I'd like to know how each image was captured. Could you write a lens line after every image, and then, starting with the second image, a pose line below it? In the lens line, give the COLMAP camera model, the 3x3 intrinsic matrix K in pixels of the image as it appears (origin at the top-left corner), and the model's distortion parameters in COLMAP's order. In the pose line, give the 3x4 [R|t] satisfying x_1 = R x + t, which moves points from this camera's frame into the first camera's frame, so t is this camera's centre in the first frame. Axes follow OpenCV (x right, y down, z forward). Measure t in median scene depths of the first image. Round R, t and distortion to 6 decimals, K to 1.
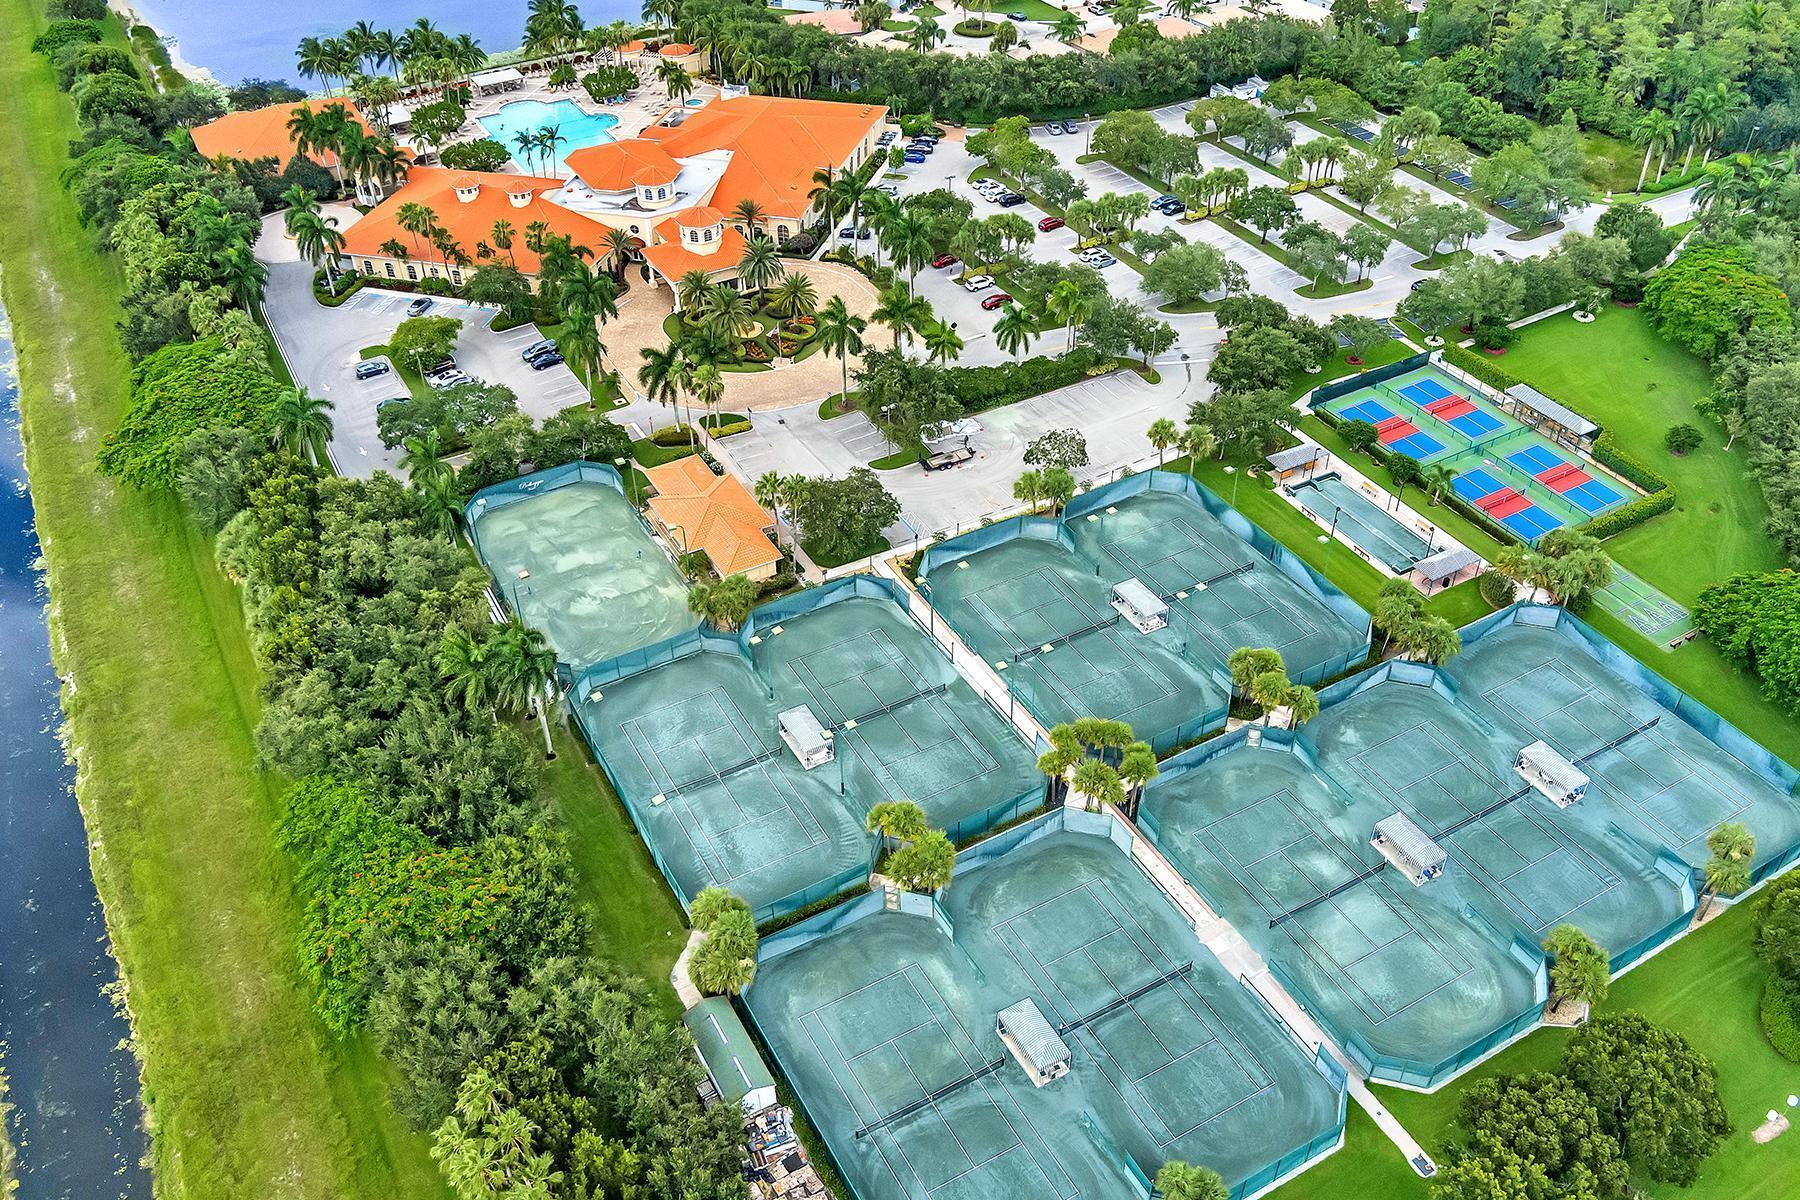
lens RADIAL K [[1441.8, 0, 827.3], [0, 1441.8, 595.0], [0, 0, 1]] dist [-0.064429, 0.014108]
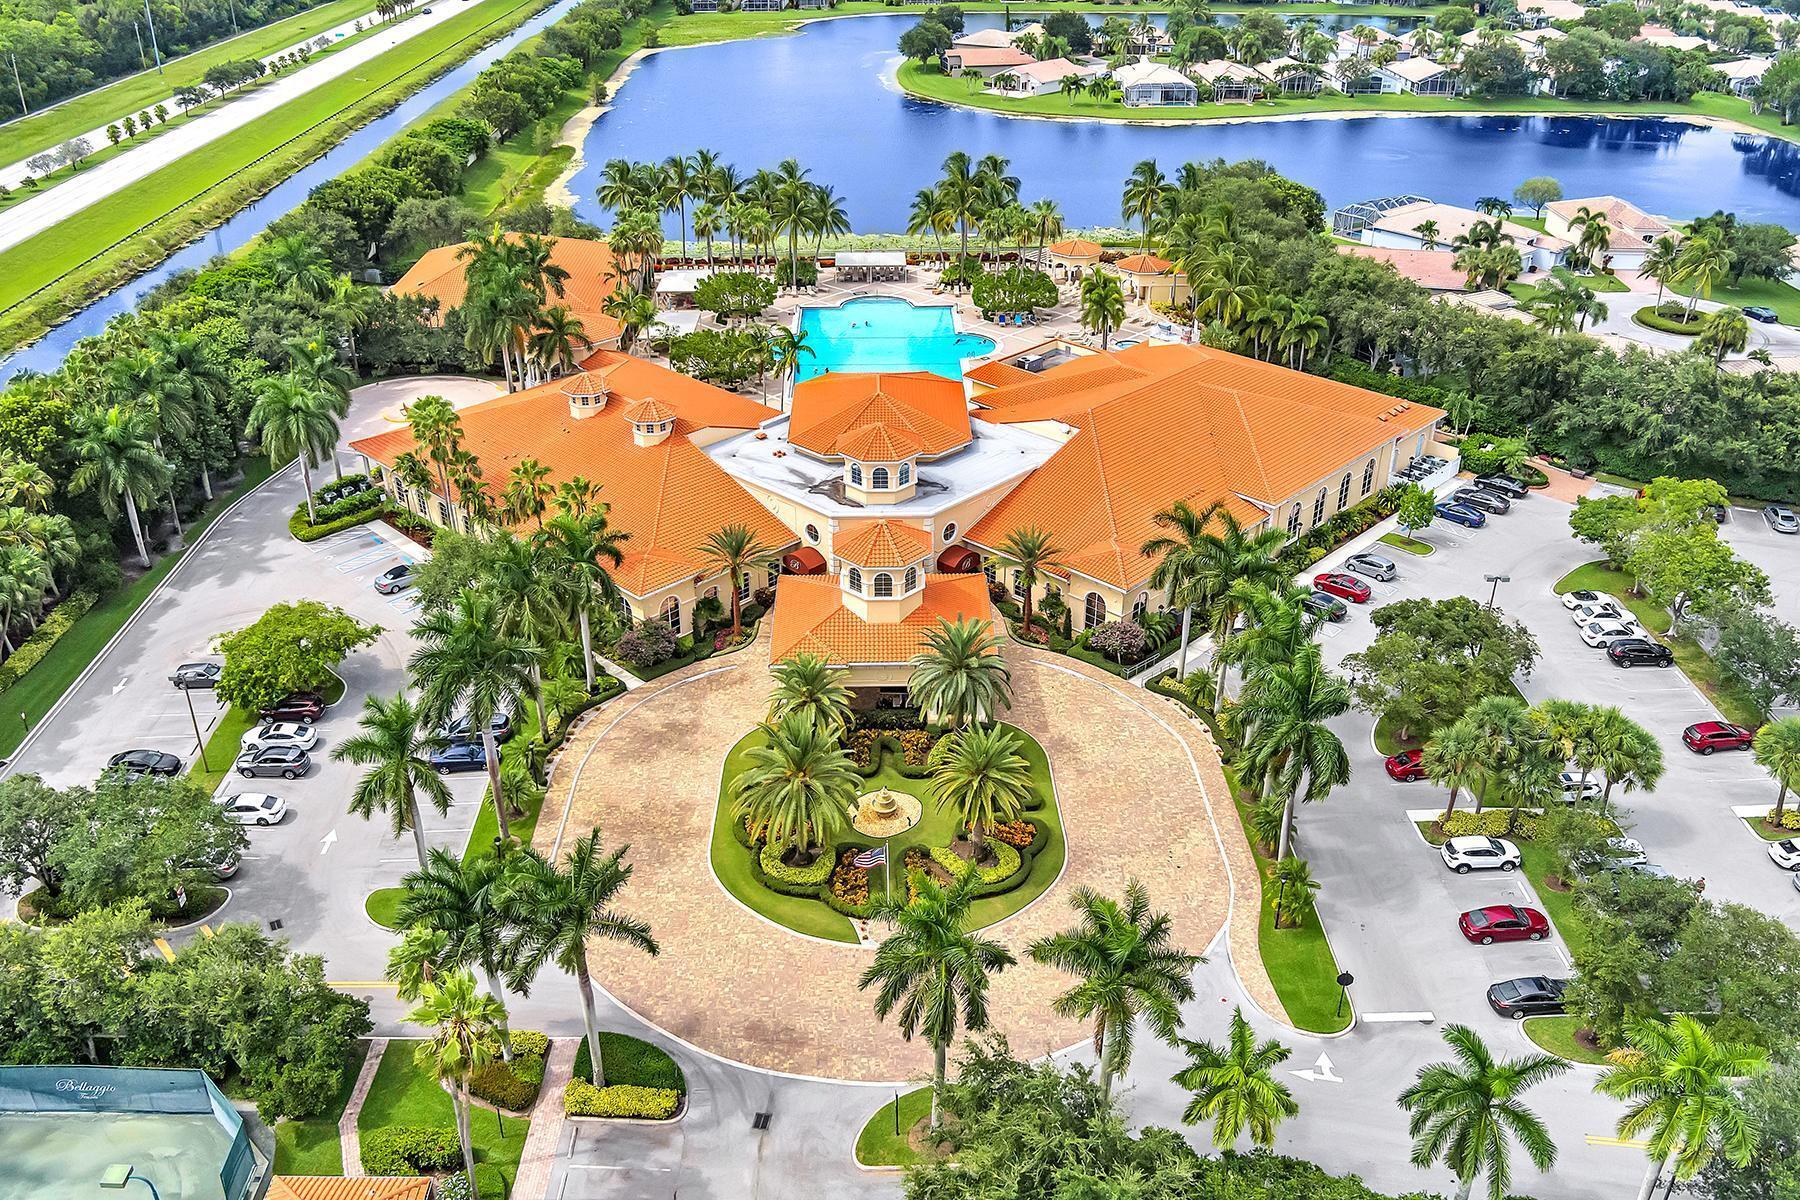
lens RADIAL K [[1441.8, 0, 827.3], [0, 1441.8, 595.0], [0, 0, 1]] dist [-0.064429, 0.014108]
pose [[0.880011, 0.242750, -0.408232, 0.080965], [-0.305647, 0.947339, -0.095549, -0.172638], [0.363539, 0.208858, 0.907864, 0.498272]]
